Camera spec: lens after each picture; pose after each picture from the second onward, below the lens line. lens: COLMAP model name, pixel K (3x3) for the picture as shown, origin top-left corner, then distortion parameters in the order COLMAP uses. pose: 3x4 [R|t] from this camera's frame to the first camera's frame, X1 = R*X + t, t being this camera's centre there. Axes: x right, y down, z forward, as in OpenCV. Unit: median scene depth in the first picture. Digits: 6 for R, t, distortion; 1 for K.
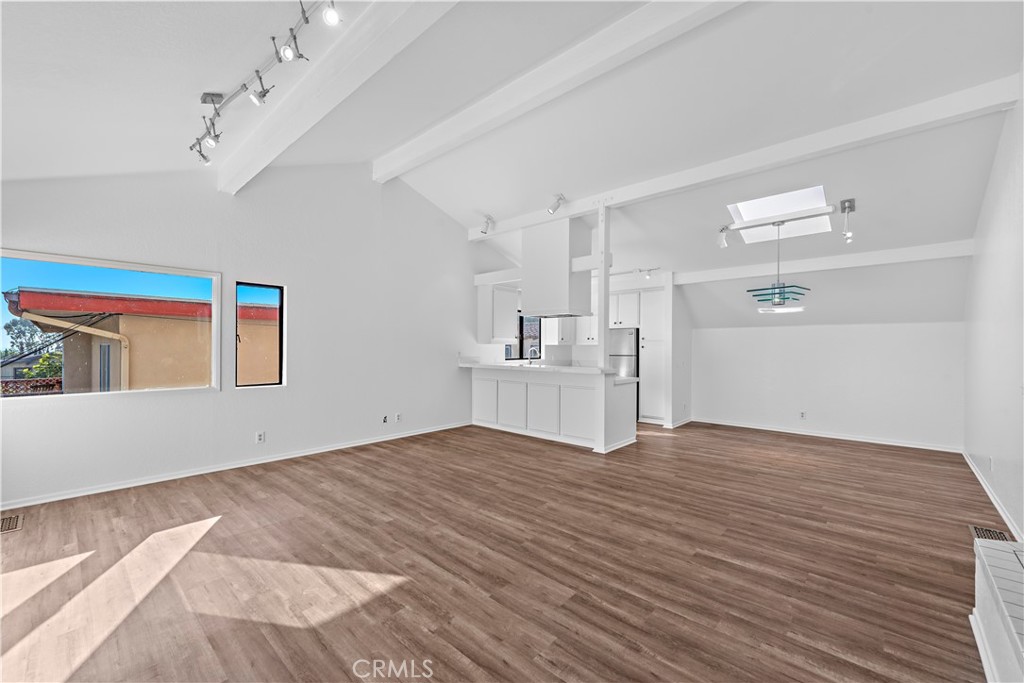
lens RADIAL K [[410.9, 0, 514.5], [0, 410.9, 343.9], [0, 0, 1]] dist [0.007669, -0.000573]
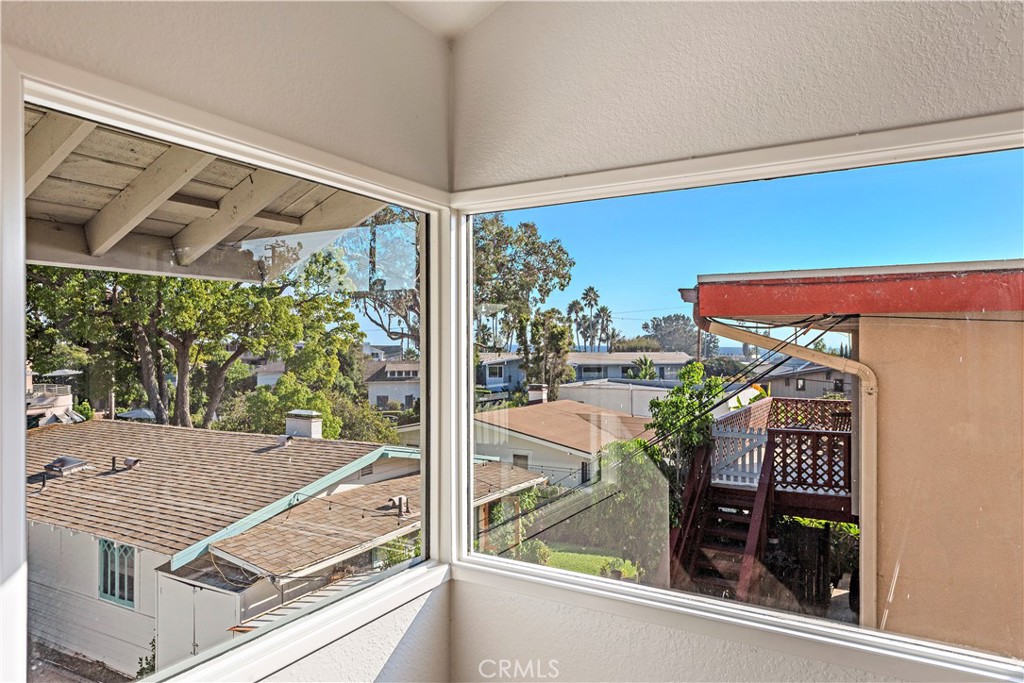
lens RADIAL K [[671.6, 0, 516.9], [0, 671.6, 339.8], [0, 0, 1]] dist [0.021492, -0.002070]
pose [[0.206230, -0.003798, -0.978496, -0.493522], [0.006485, 0.999976, -0.002514, -0.068411], [0.978482, -0.005827, 0.206250, 0.750213]]
